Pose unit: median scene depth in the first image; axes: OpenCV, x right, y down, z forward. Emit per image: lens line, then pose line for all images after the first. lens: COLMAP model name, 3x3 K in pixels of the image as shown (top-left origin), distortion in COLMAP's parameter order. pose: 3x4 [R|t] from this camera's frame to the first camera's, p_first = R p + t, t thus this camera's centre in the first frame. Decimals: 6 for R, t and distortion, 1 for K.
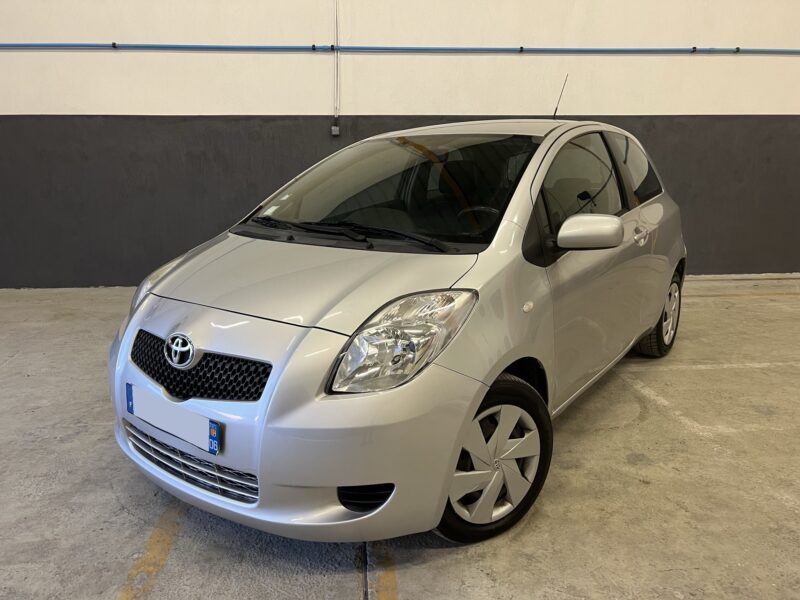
lens RADIAL K [[616.3, 0, 401.5], [0, 616.3, 300.4], [0, 0, 1]] dist [0.042481, -0.051102]
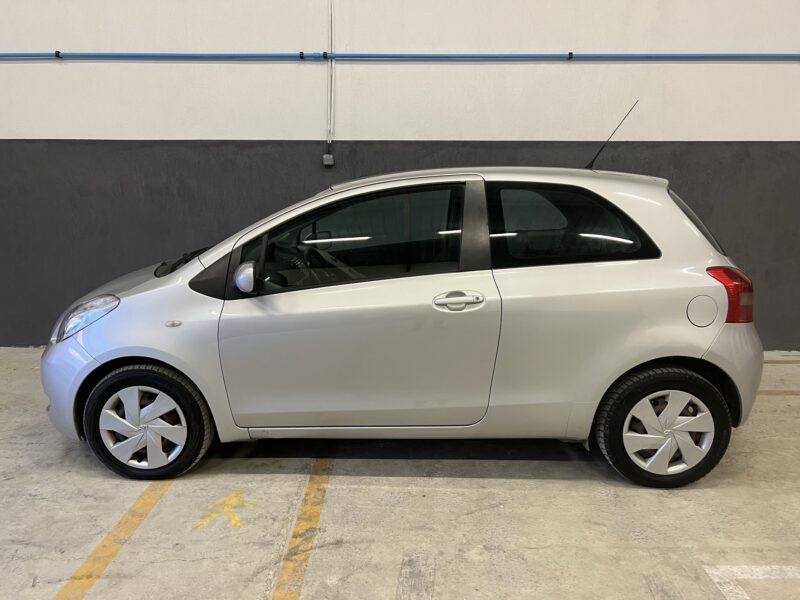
lens RADIAL K [[616.3, 0, 399.9], [0, 616.3, 299.2], [0, 0, 1]] dist [0.042481, -0.051102]
pose [[0.996147, 0.024670, -0.084159, 0.057053], [-0.027284, 0.999176, -0.030063, -0.077240], [0.083348, 0.032243, 0.995999, 0.233288]]
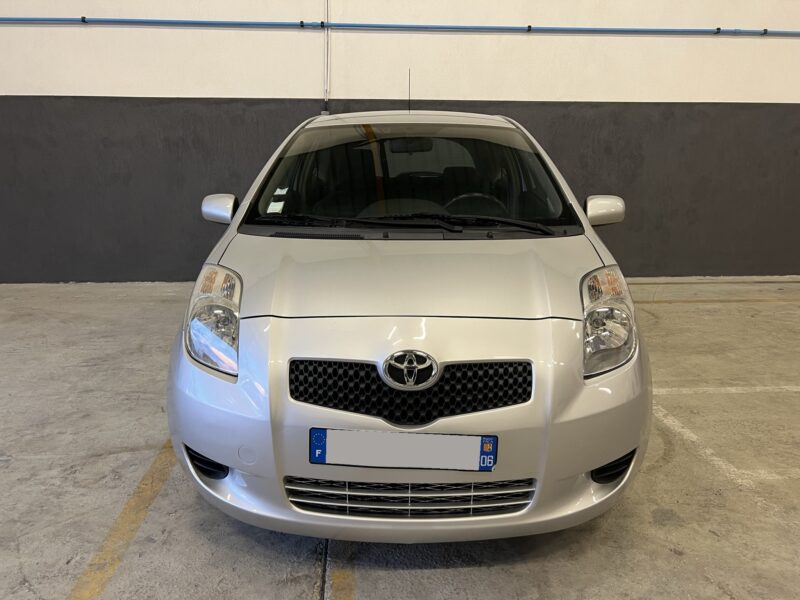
lens RADIAL K [[616.3, 0, 400.9], [0, 616.3, 298.8], [0, 0, 1]] dist [0.042481, -0.051102]
pose [[0.999920, 0.011292, -0.005784, 0.014284], [-0.011205, 0.999827, 0.014829, -0.017924], [0.005951, -0.014763, 0.999873, 0.079474]]
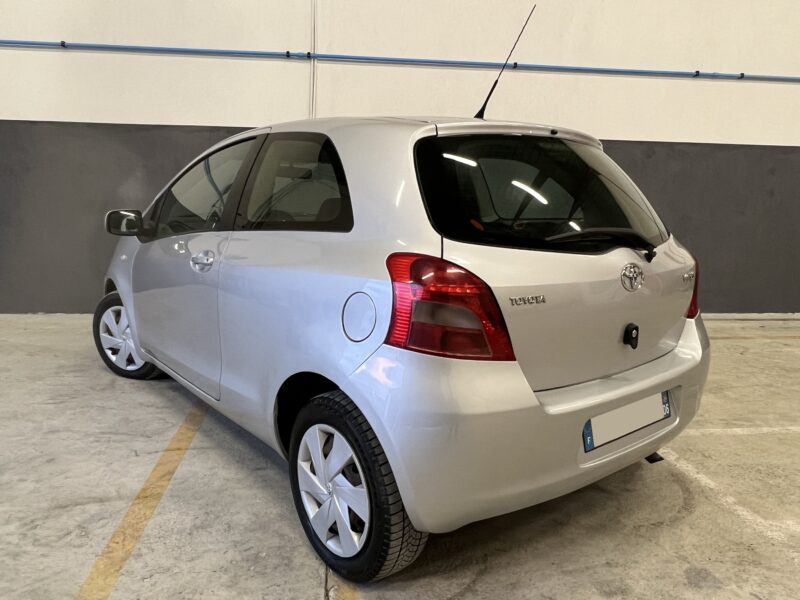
lens RADIAL K [[607.4, 0, 397.6], [0, 607.4, 304.0], [0, 0, 1]] dist [-0.006054, 0.001649]
pose [[0.999084, 0.021383, 0.037054, -0.006766], [-0.020156, 0.999246, -0.033169, -0.017689], [-0.037736, 0.032392, 0.998763, 0.121631]]
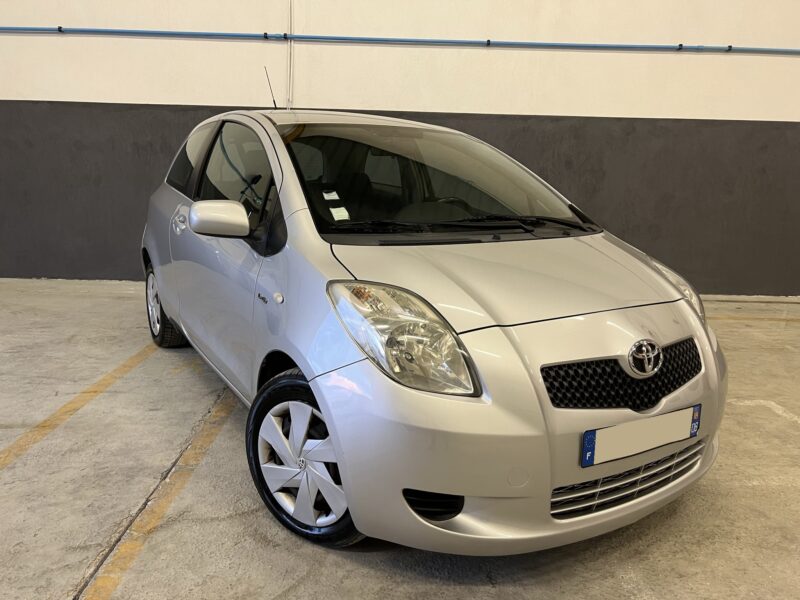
lens RADIAL K [[616.3, 0, 399.2], [0, 616.3, 299.5], [0, 0, 1]] dist [0.042481, -0.051102]
pose [[0.997122, 0.045127, -0.060926, 0.137178], [-0.045700, 0.998923, -0.008046, -0.007181], [0.060497, 0.010807, 0.998110, 0.070716]]
